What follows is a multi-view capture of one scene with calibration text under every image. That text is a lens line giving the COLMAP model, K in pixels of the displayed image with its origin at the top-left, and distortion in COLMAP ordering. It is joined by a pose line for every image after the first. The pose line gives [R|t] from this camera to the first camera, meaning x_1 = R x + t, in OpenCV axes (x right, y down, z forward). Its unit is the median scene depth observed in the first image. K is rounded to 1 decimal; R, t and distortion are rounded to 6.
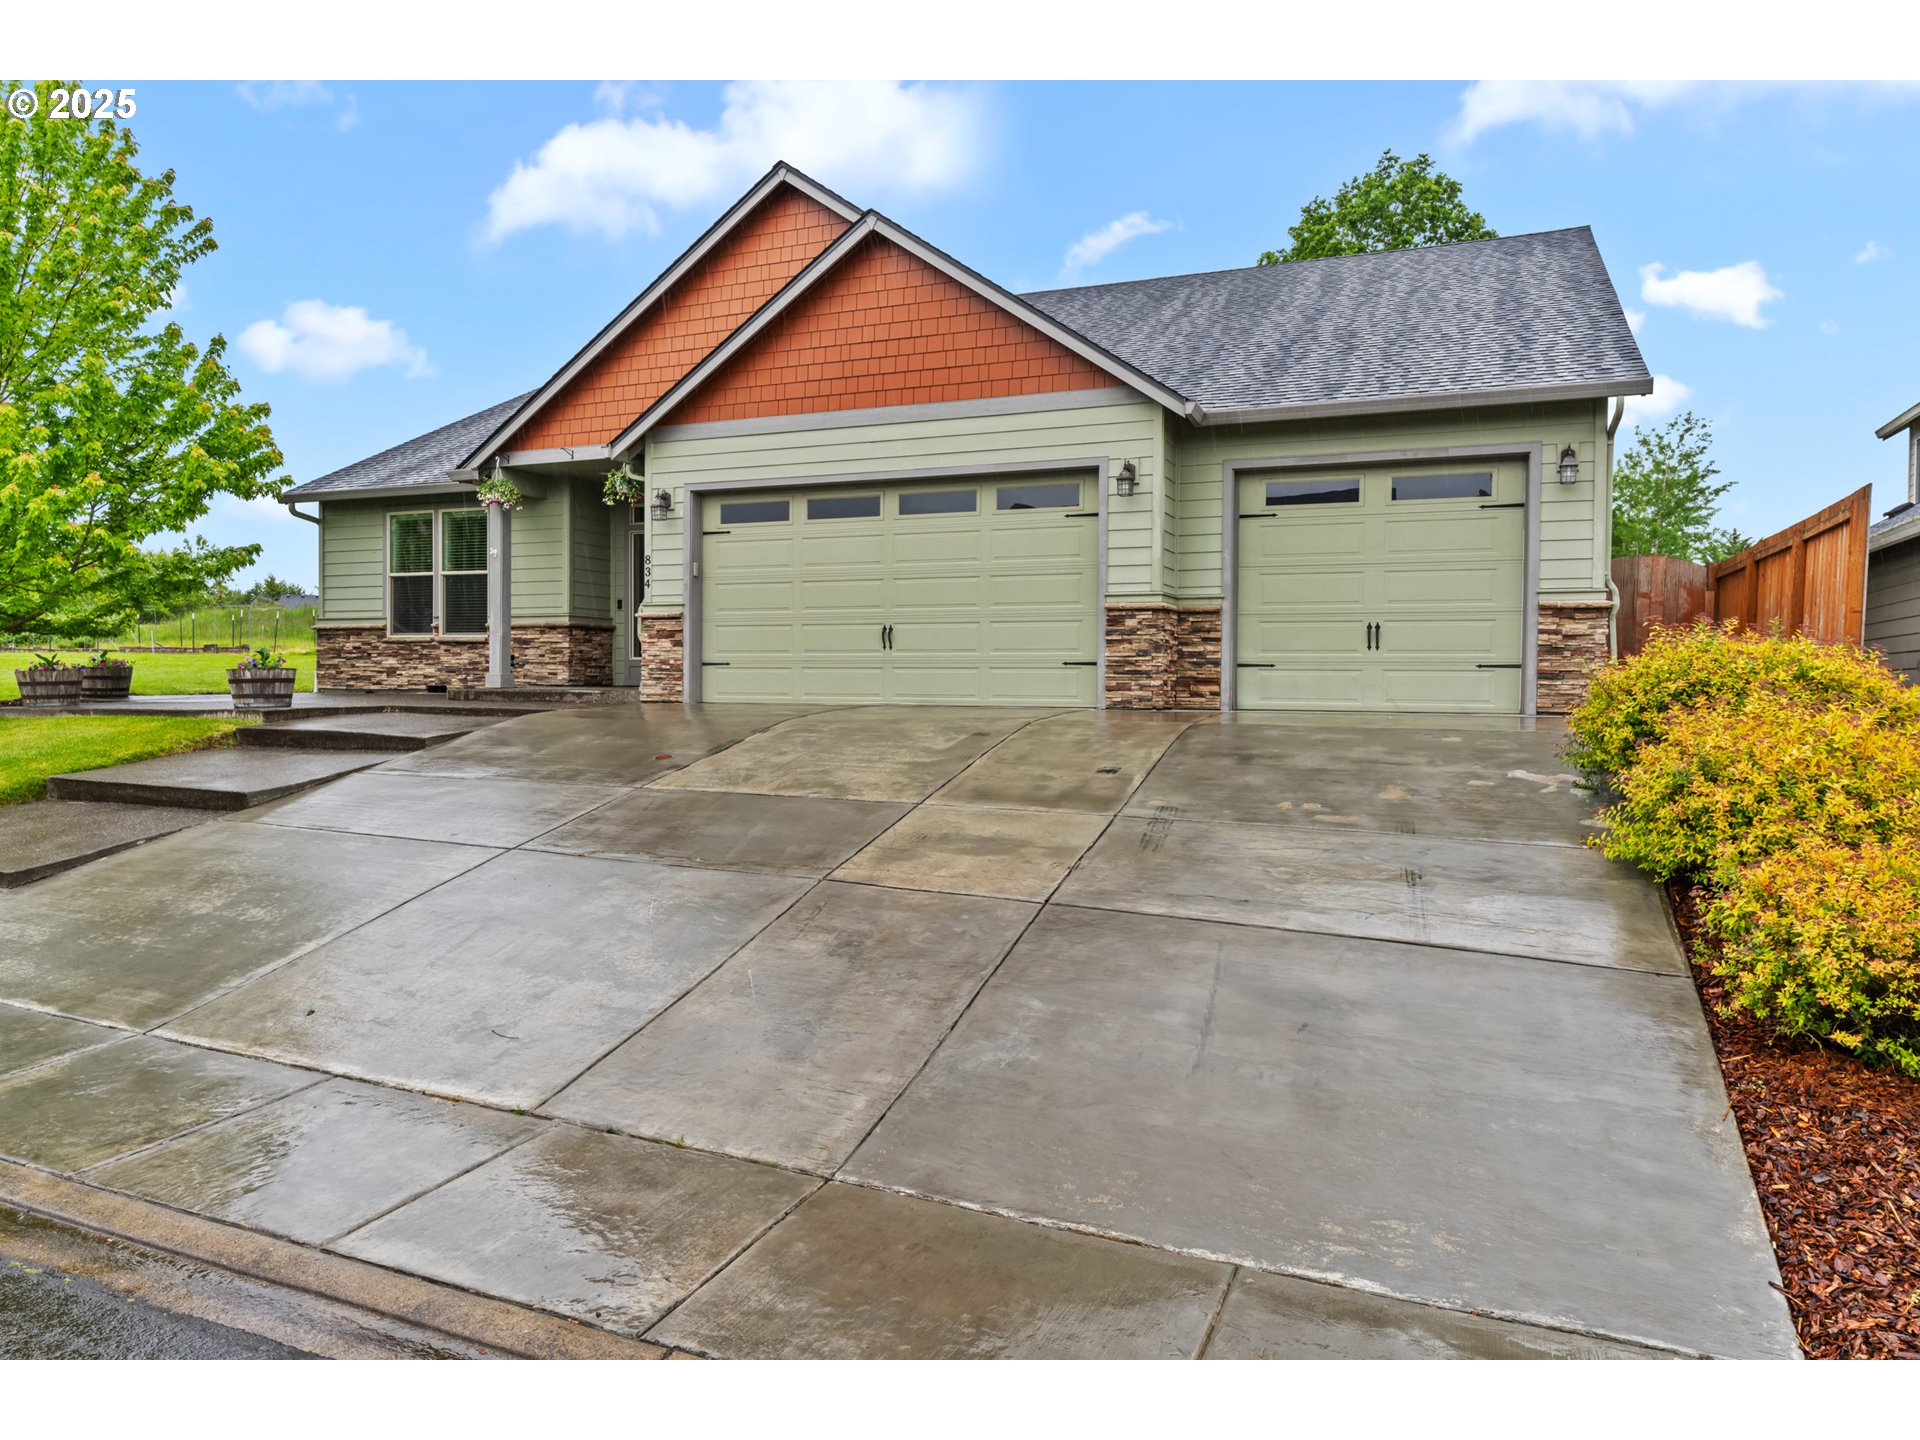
lens RADIAL K [[1306.1, 0, 960.2], [0, 1306.1, 714.6], [0, 0, 1]] dist [0.010881, -0.000305]
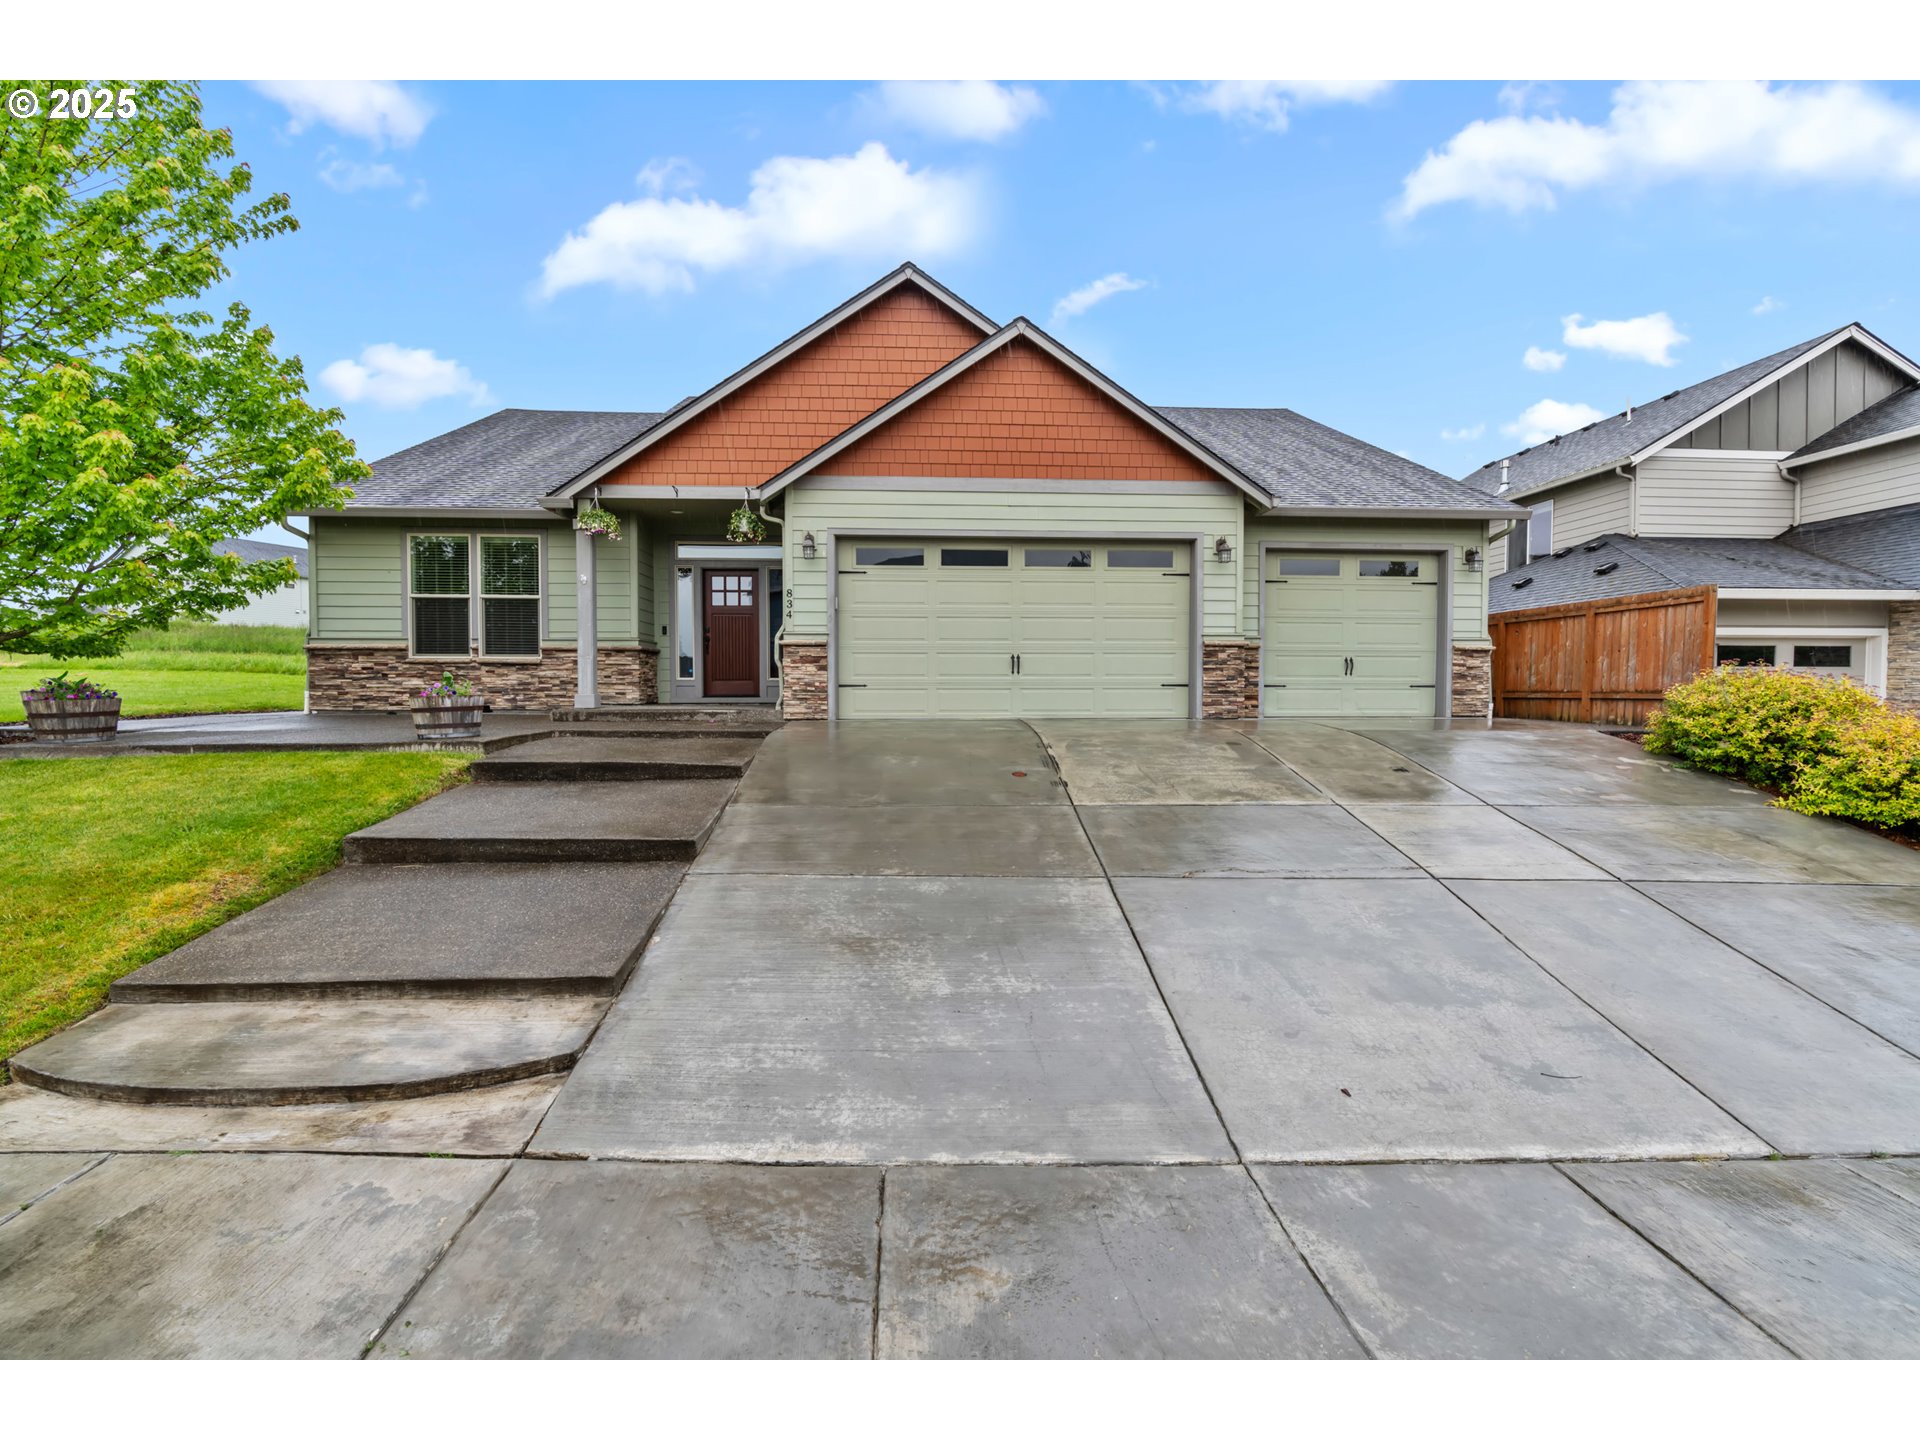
lens RADIAL K [[878.8, 0, 955.1], [0, 878.8, 715.8], [0, 0, 1]] dist [-0.003243, 0.001091]
pose [[0.891254, -0.021704, 0.452985, -0.462894], [0.016798, 0.999749, 0.014851, -0.022313], [-0.453193, -0.005627, 0.891394, 0.265158]]
